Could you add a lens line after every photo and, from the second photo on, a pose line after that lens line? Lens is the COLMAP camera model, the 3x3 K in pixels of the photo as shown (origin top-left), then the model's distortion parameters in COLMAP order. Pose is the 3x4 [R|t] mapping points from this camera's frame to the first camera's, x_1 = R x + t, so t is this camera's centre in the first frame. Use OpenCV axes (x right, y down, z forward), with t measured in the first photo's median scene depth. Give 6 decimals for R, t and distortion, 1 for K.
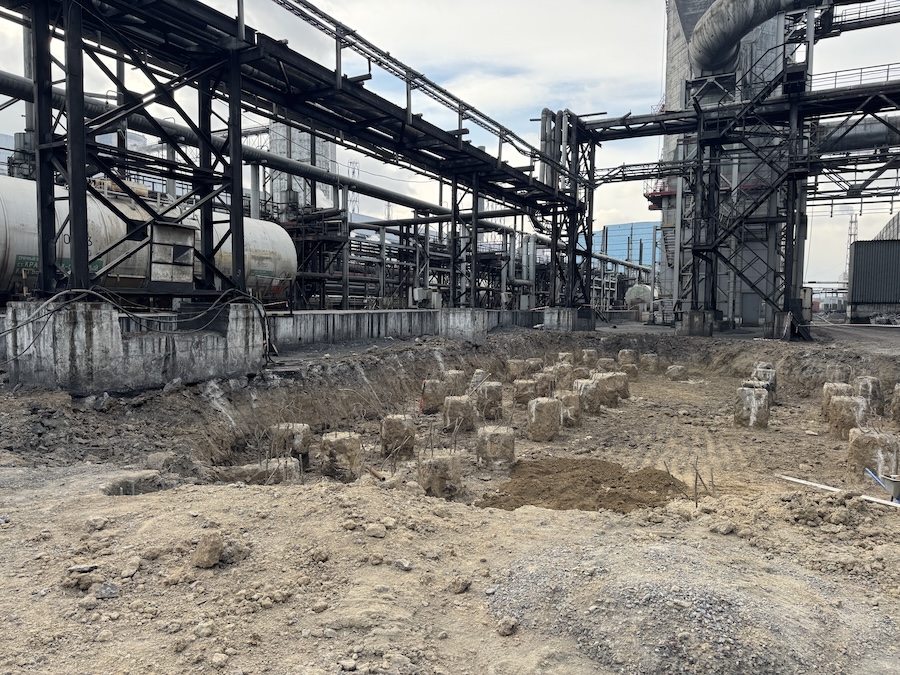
lens RADIAL K [[650.0, 0, 449.4], [0, 650.0, 349.6], [0, 0, 1]] dist [0.065221, -0.109791]
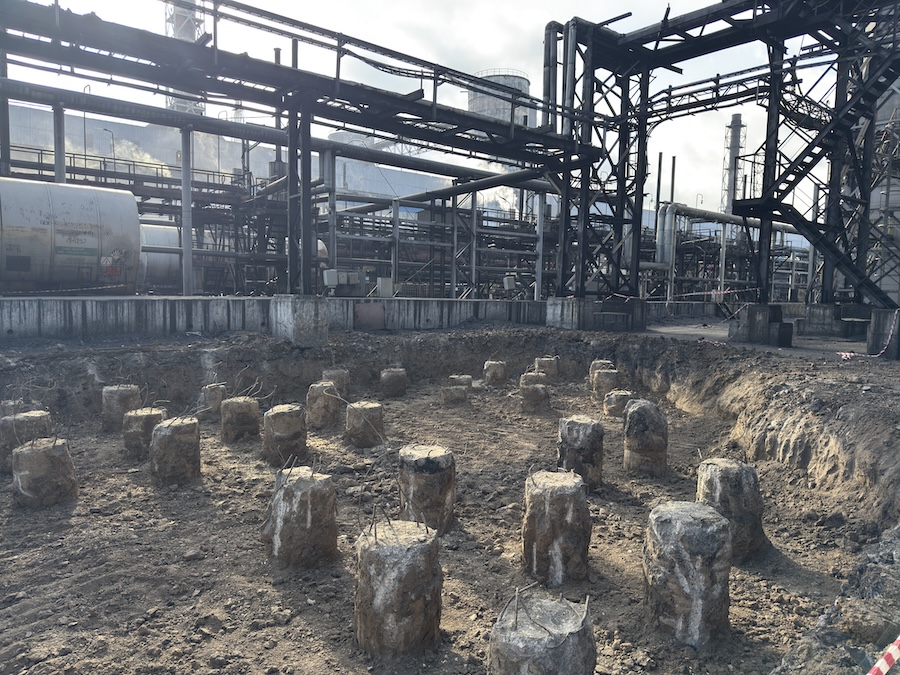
lens RADIAL K [[650.0, 0, 449.4], [0, 650.0, 349.6], [0, 0, 1]] dist [0.065221, -0.109791]
pose [[0.927698, 0.039695, -0.371215, 0.609072], [-0.034064, 0.999184, 0.021717, -0.033318], [0.371774, -0.007502, 0.928293, 0.526227]]
